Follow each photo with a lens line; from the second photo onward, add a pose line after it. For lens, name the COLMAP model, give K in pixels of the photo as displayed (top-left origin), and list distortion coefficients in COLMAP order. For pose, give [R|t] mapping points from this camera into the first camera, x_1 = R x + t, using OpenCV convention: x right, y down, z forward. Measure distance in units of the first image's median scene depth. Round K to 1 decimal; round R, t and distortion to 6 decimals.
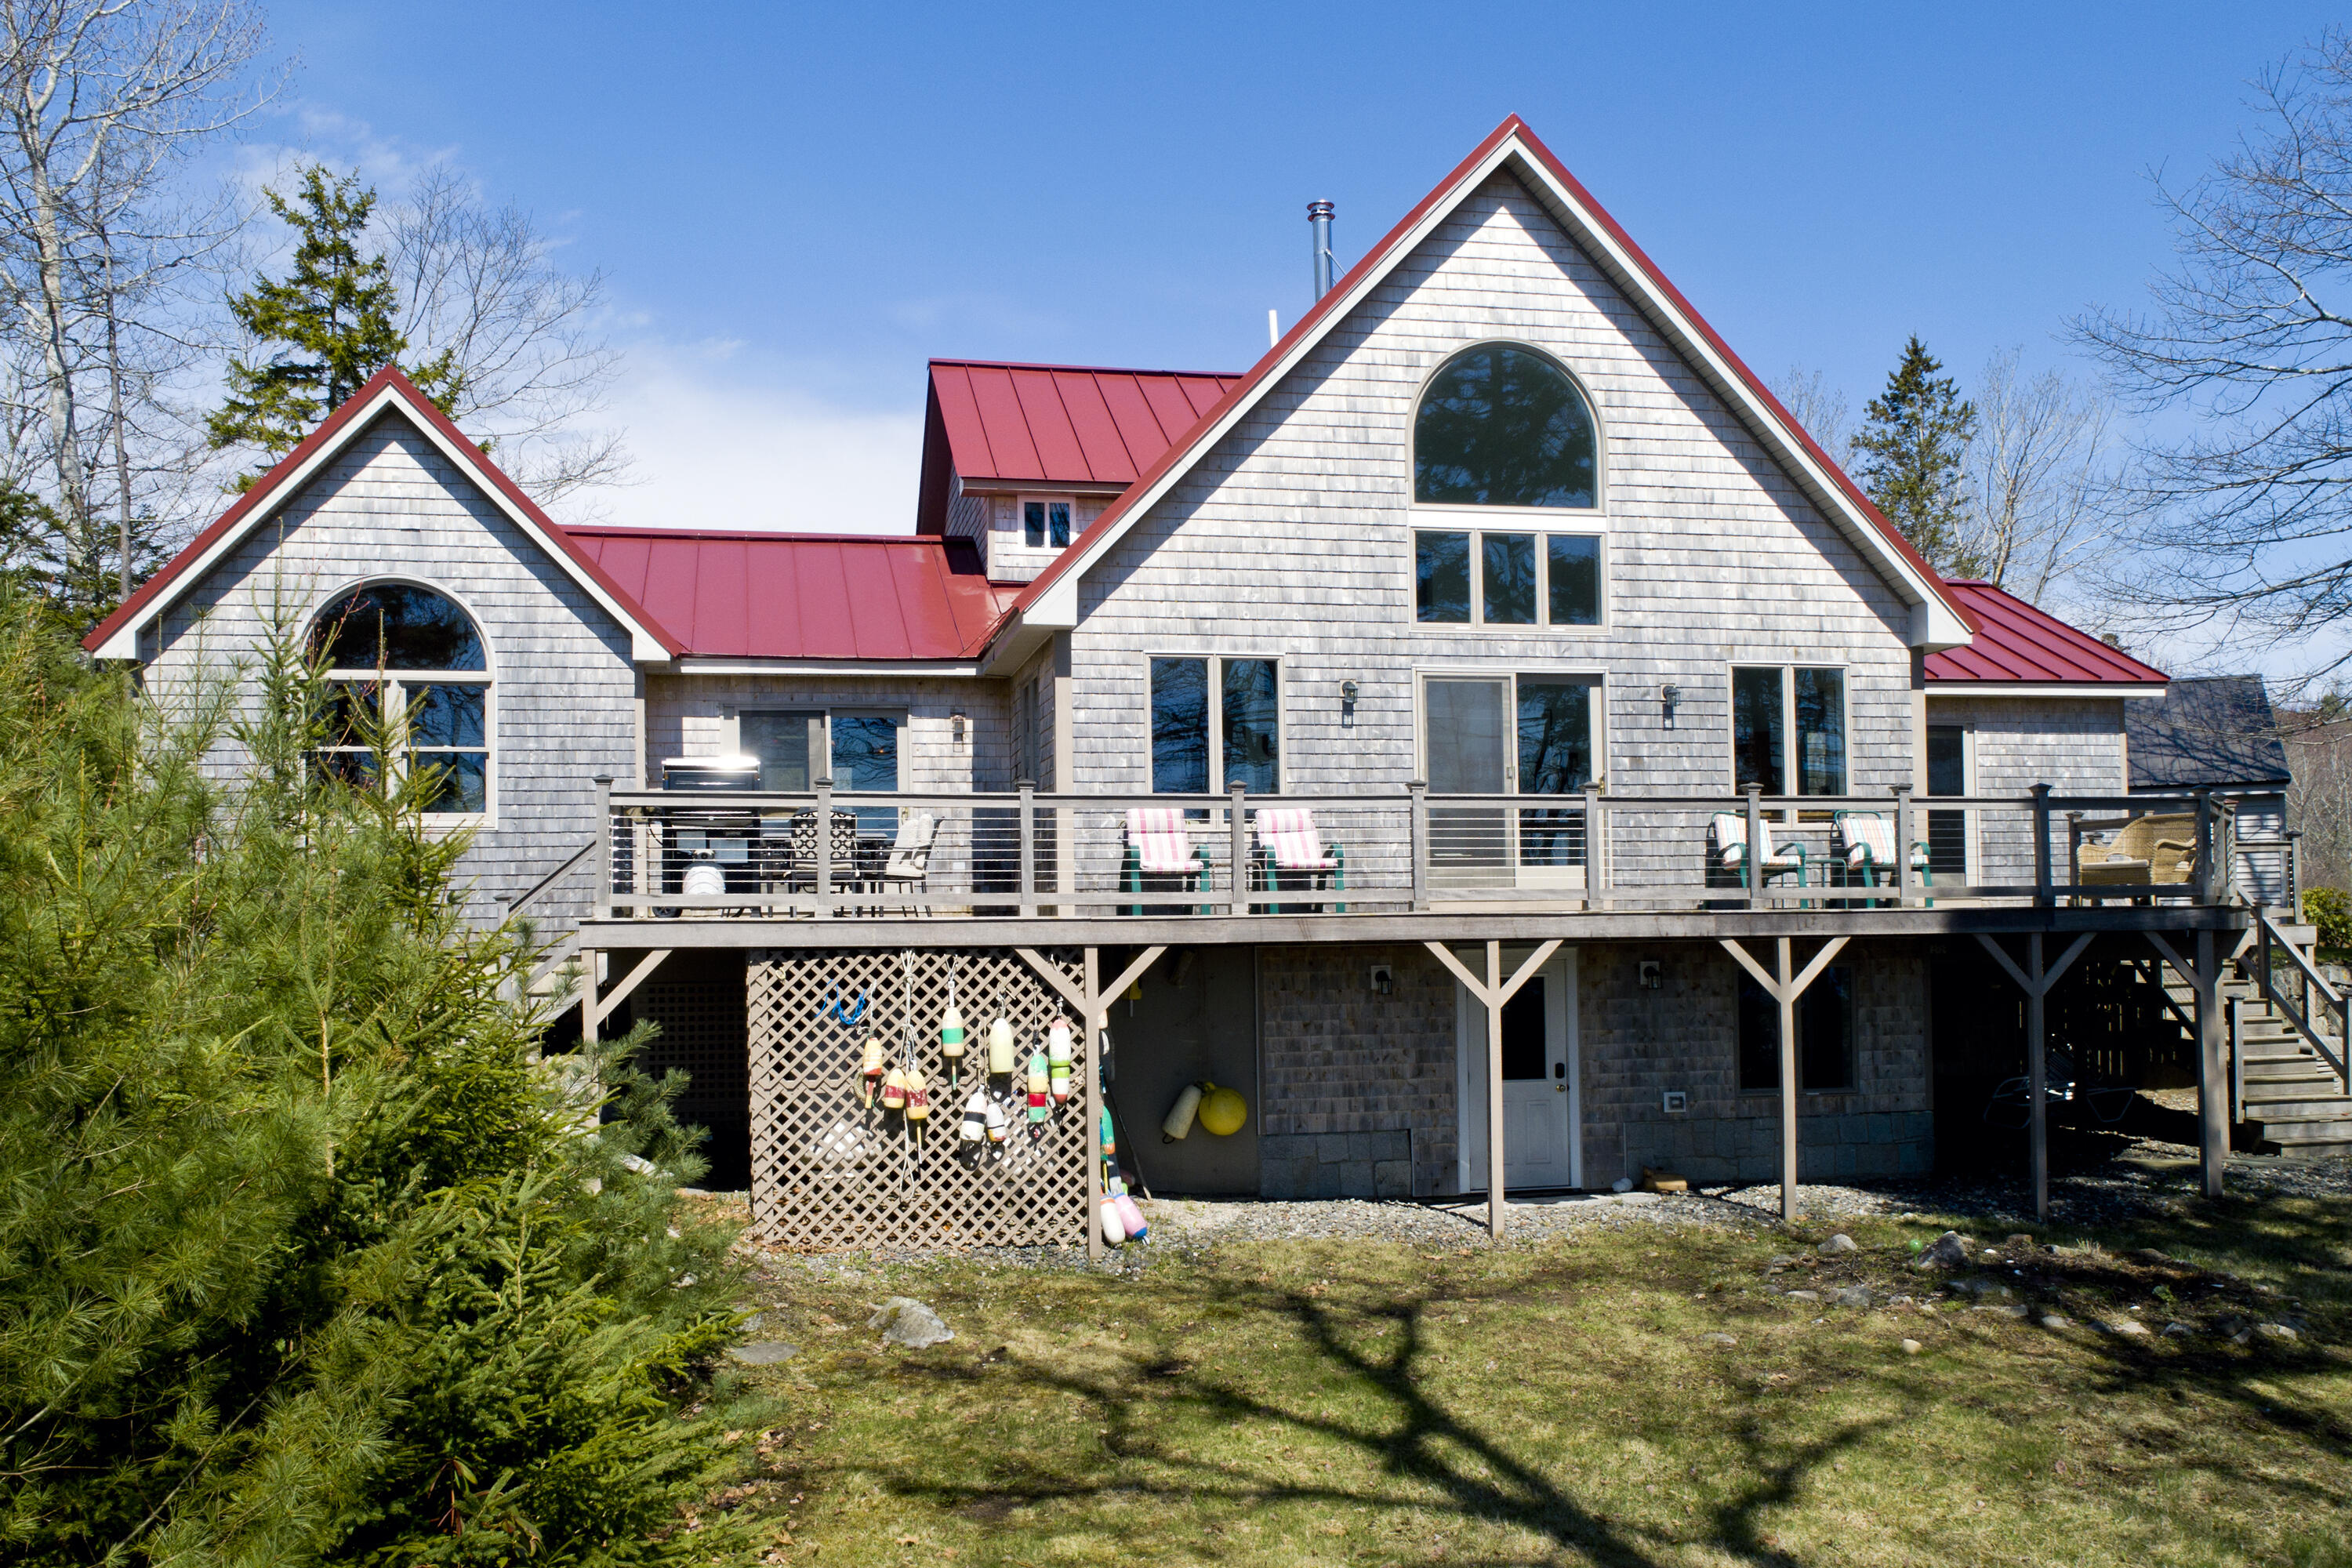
lens RADIAL K [[2031.6, 0, 1179.6], [0, 2031.6, 830.9], [0, 0, 1]] dist [-0.000667, -0.002666]
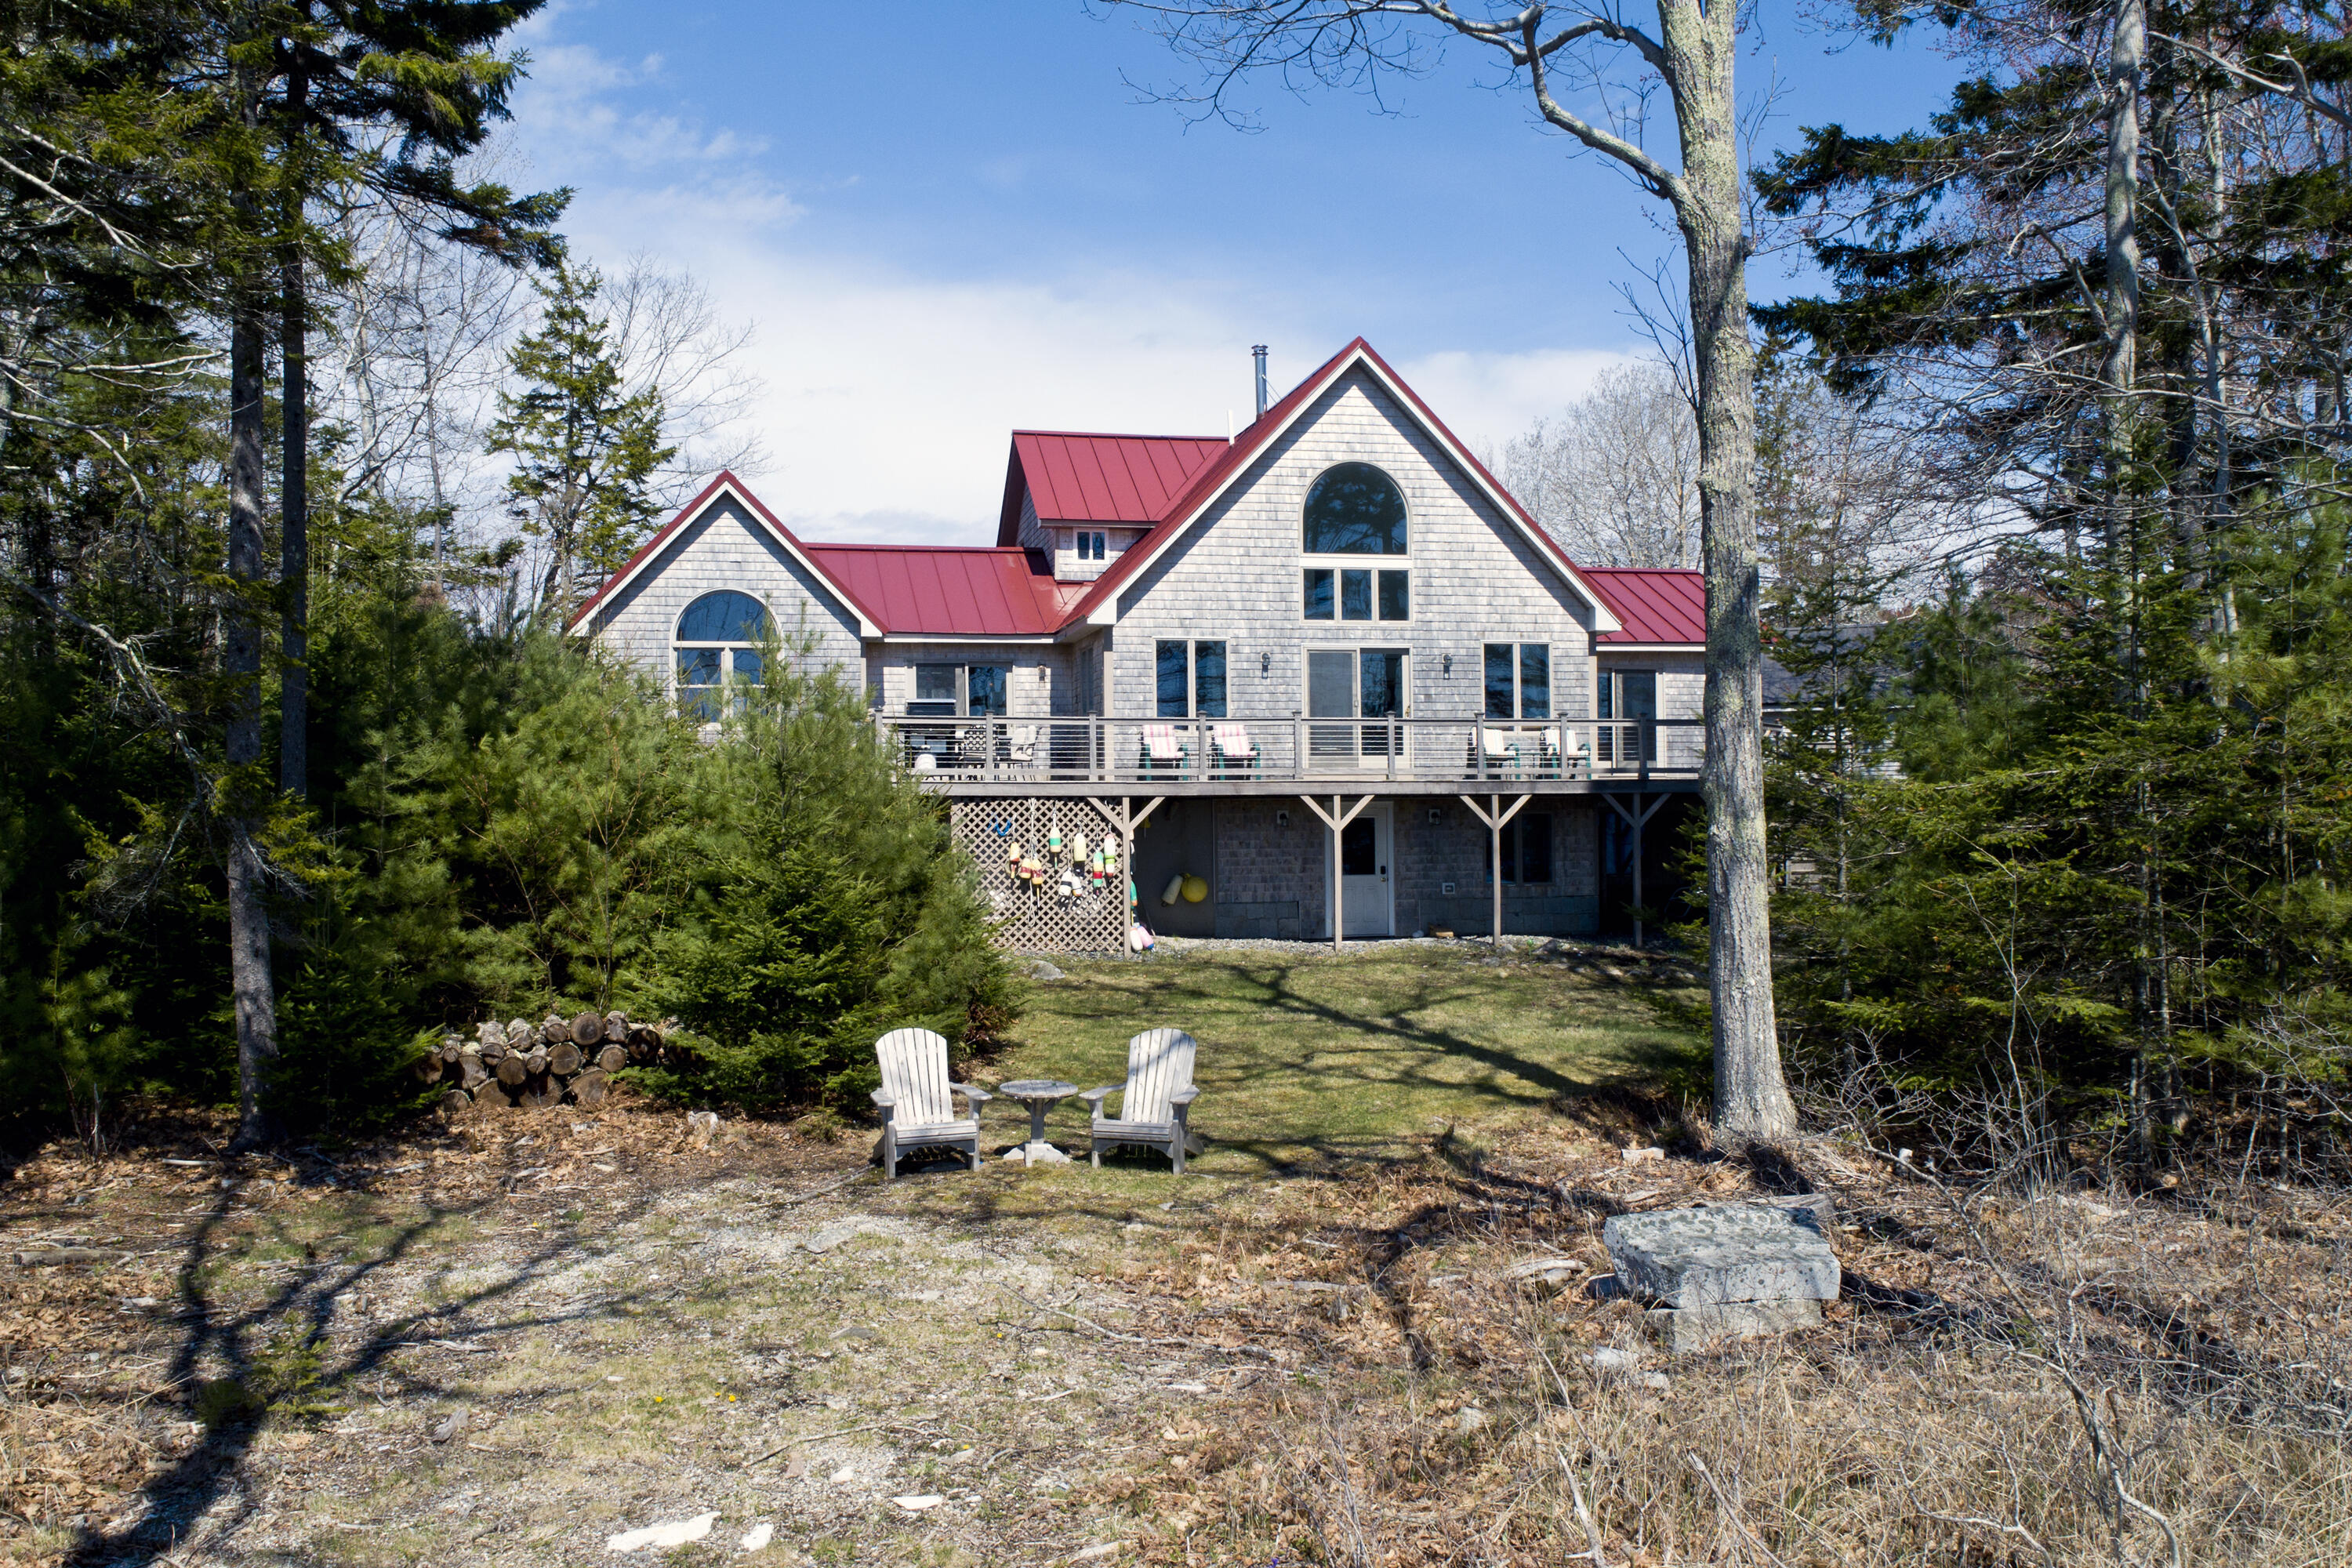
lens RADIAL K [[2031.6, 0, 1179.6], [0, 2031.6, 830.9], [0, 0, 1]] dist [-0.000667, -0.002666]
pose [[0.999972, 0.004319, 0.006081, -0.003493], [-0.004658, 0.998379, 0.056732, -0.017768], [-0.005826, -0.056758, 0.998371, -0.806217]]
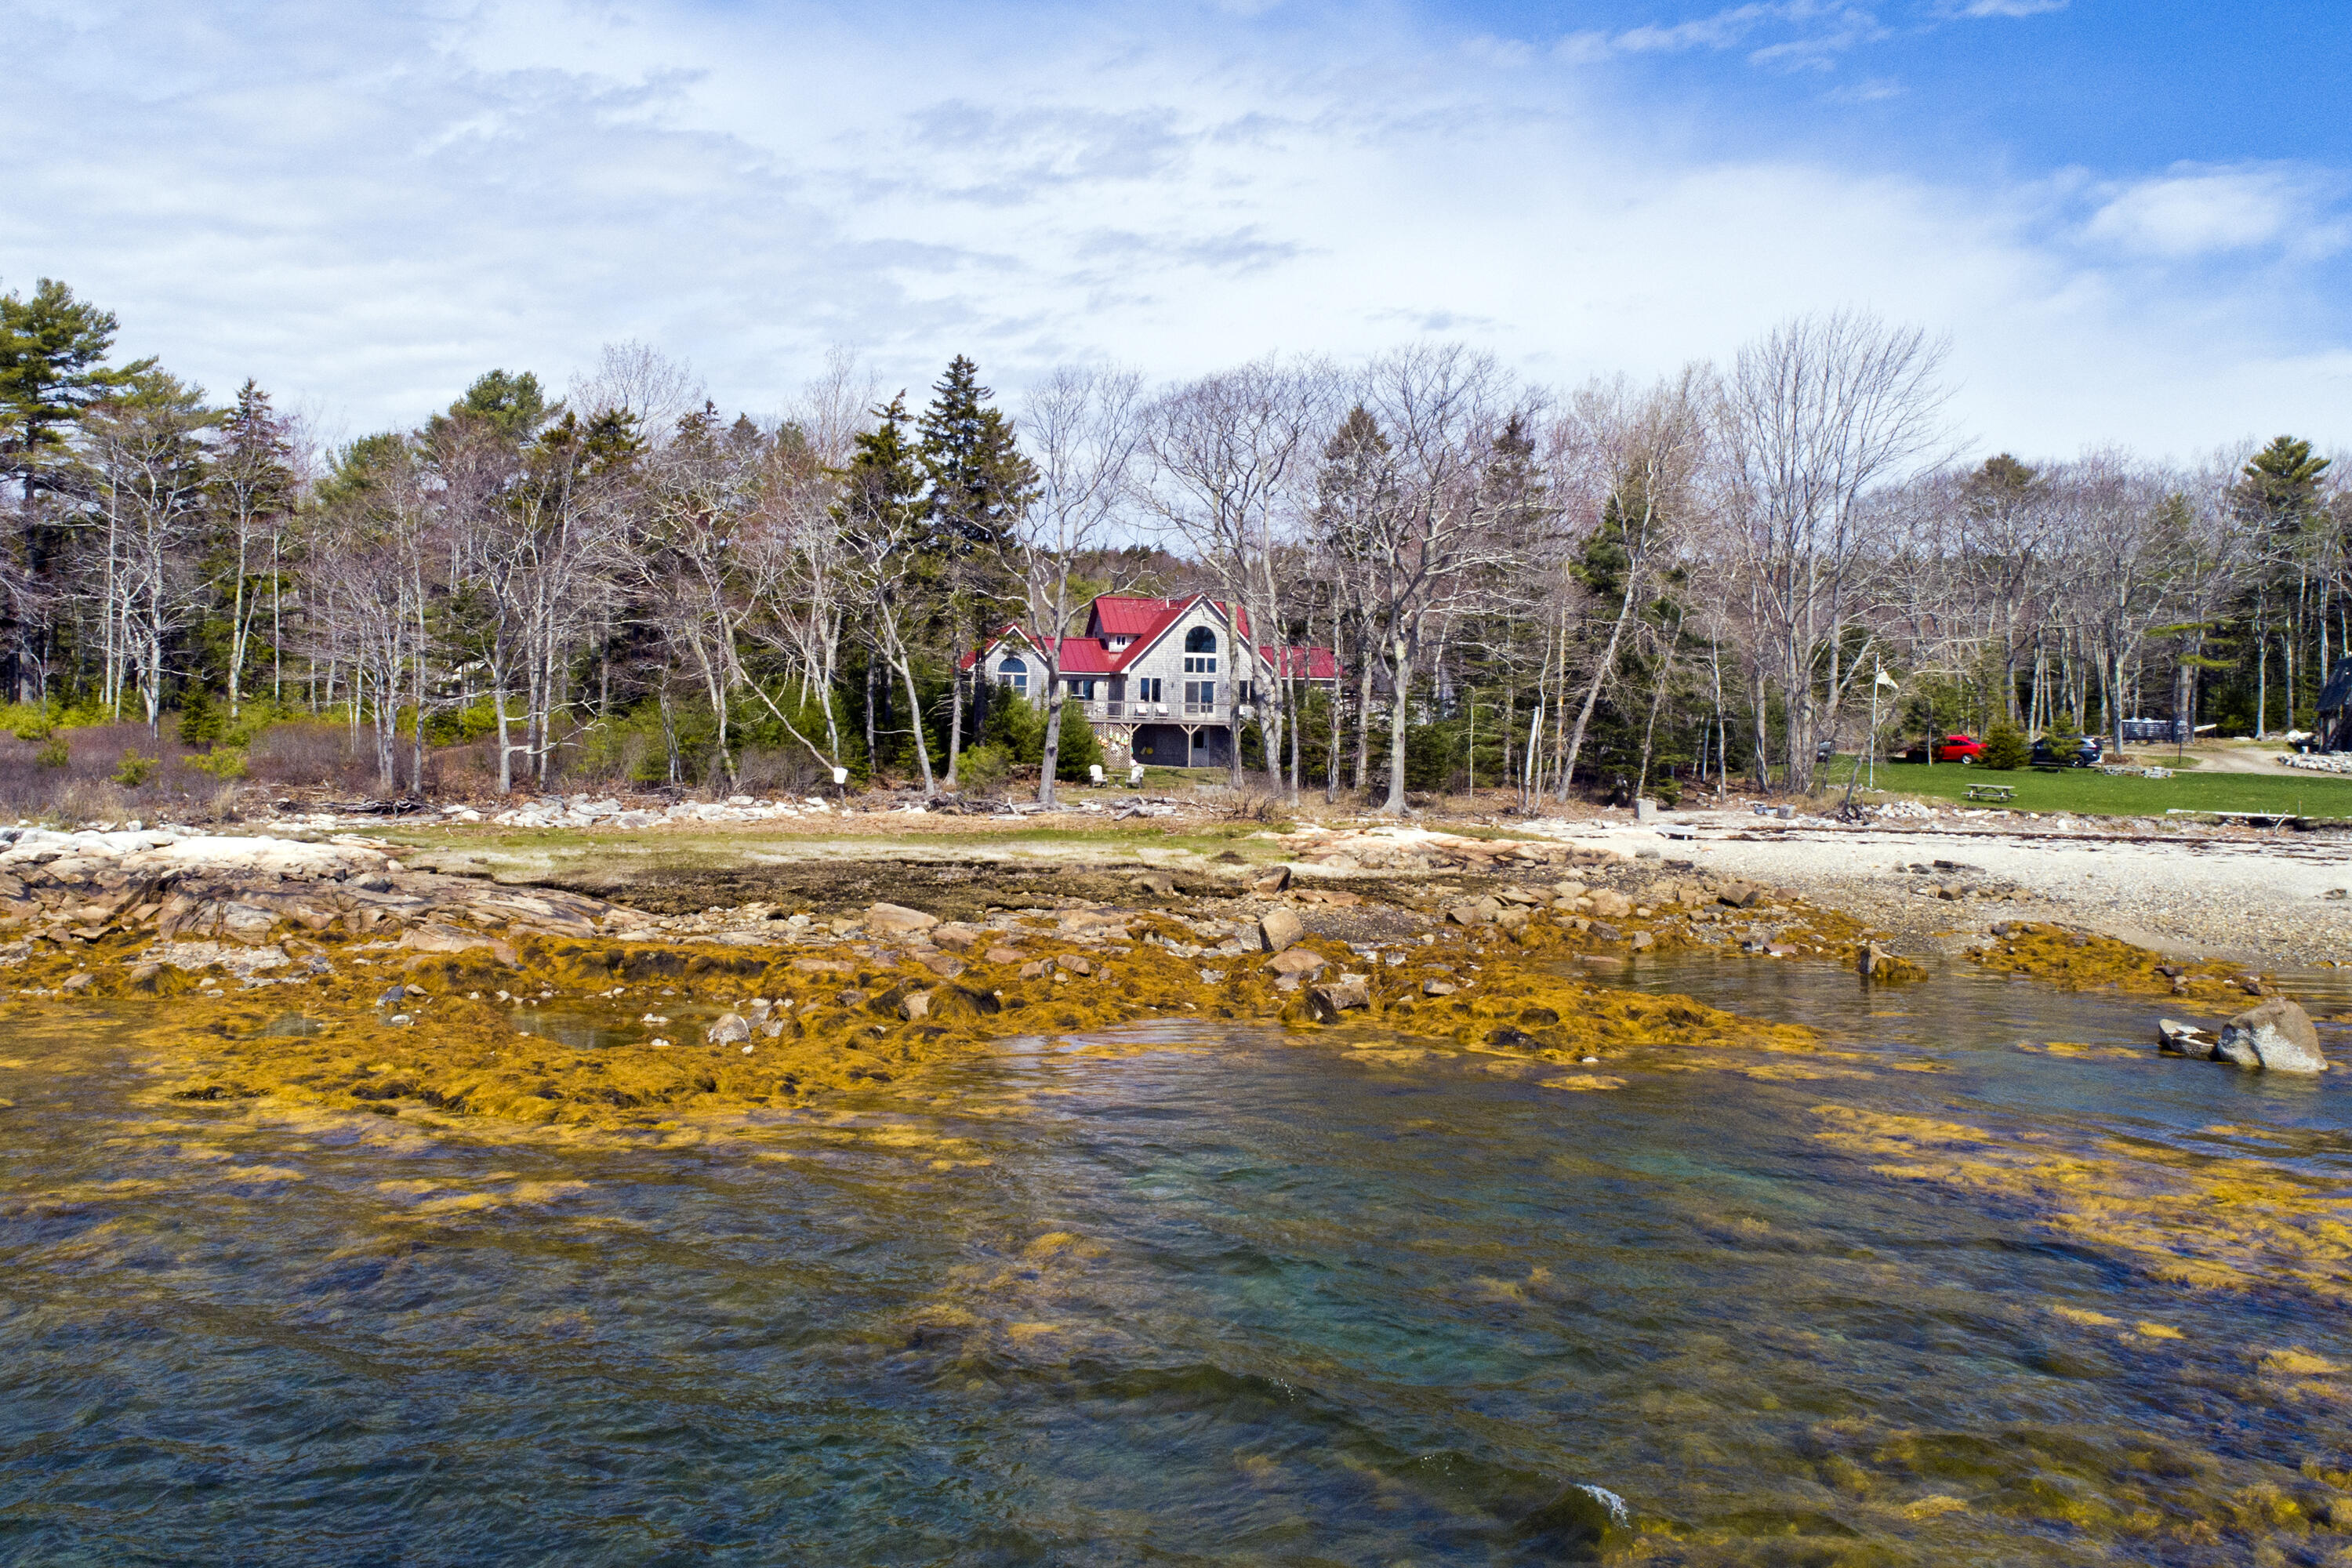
lens RADIAL K [[2031.6, 0, 1179.6], [0, 2031.6, 830.9], [0, 0, 1]] dist [-0.000667, -0.002666]
pose [[0.999581, 0.028129, 0.006897, 0.073593], [-0.028655, 0.995118, 0.094437, -0.206424], [-0.004207, -0.094595, 0.995507, -5.136538]]
